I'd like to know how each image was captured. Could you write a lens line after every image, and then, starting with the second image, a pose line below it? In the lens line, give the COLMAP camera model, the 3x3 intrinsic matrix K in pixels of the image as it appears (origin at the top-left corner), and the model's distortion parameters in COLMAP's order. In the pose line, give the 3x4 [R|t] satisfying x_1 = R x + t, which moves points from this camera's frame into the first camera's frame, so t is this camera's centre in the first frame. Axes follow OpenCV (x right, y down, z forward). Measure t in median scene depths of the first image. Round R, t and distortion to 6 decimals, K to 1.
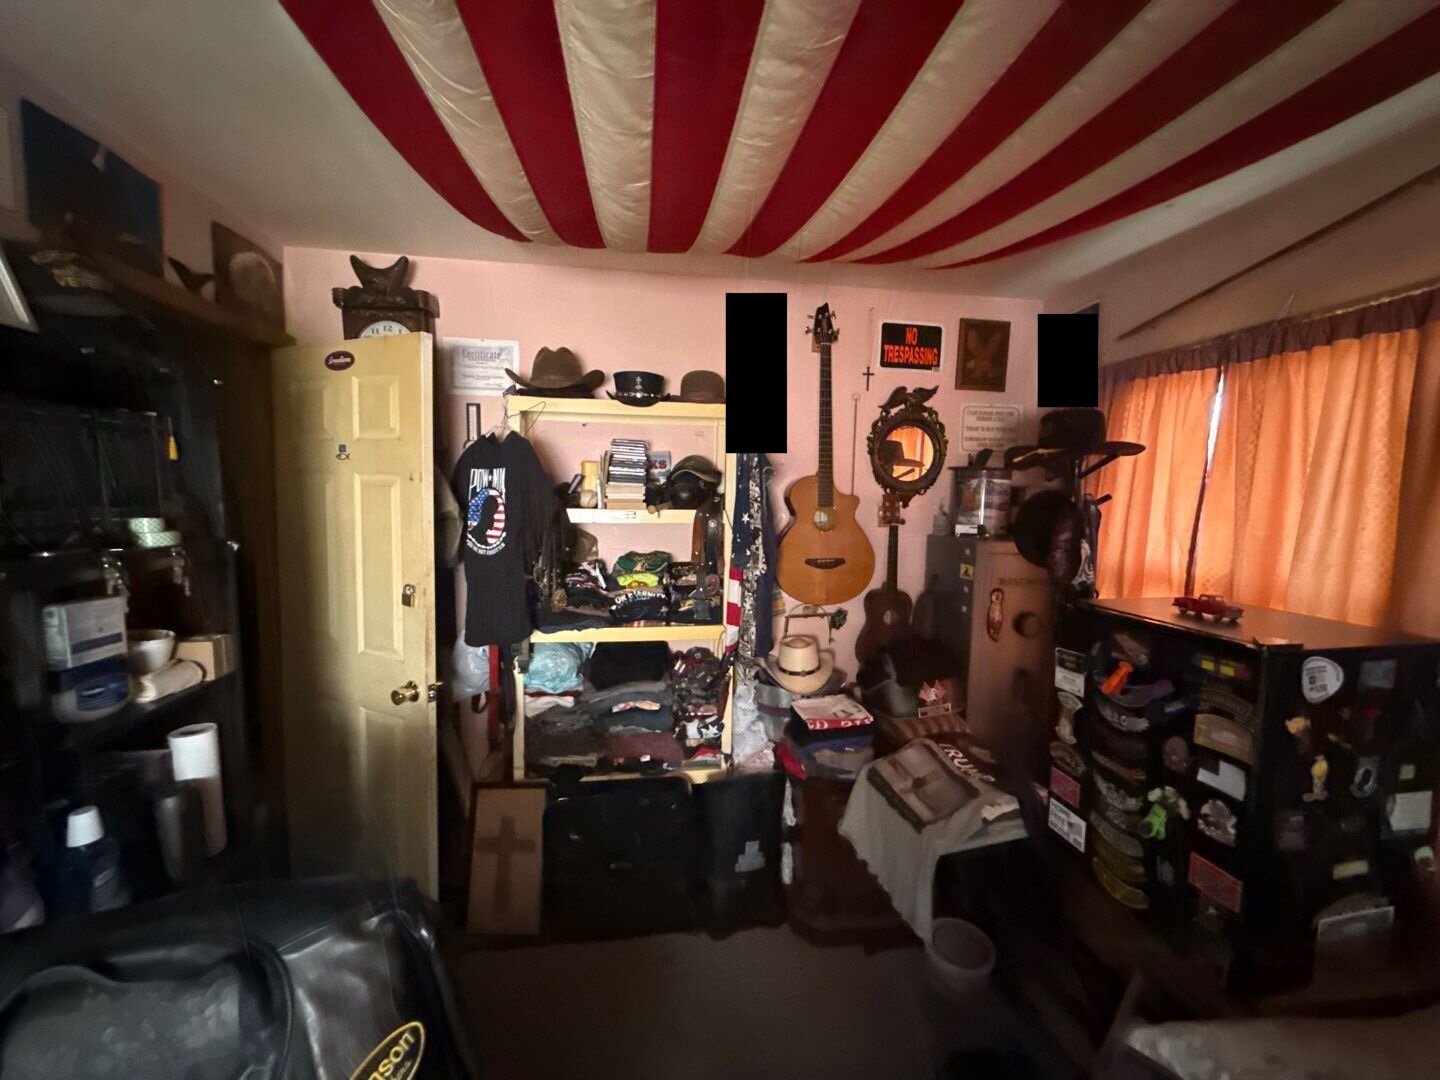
lens RADIAL K [[572.8, 0, 716.3], [0, 572.8, 538.0], [0, 0, 1]] dist [0.001461, 0.000117]
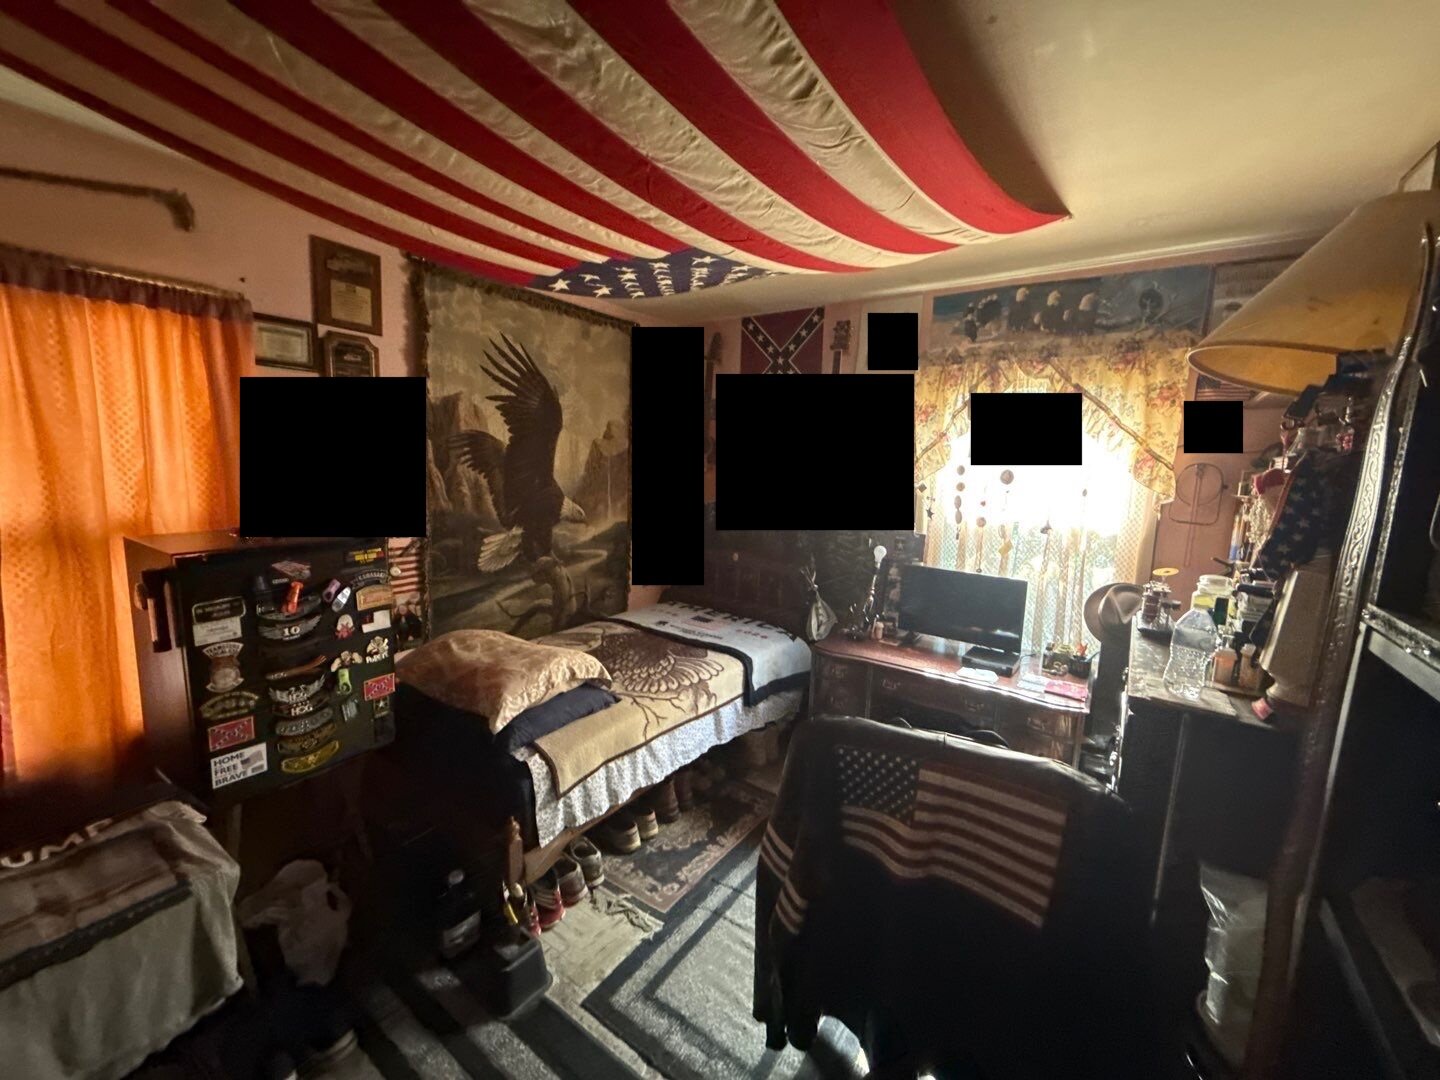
lens RADIAL K [[572.8, 0, 716.3], [0, 572.8, 538.0], [0, 0, 1]] dist [0.001461, 0.000117]
pose [[-0.714796, -0.132769, 0.686615, -0.748930], [0.018394, 0.977904, 0.208244, -0.110668], [-0.699091, 0.161481, -0.696559, 1.219956]]
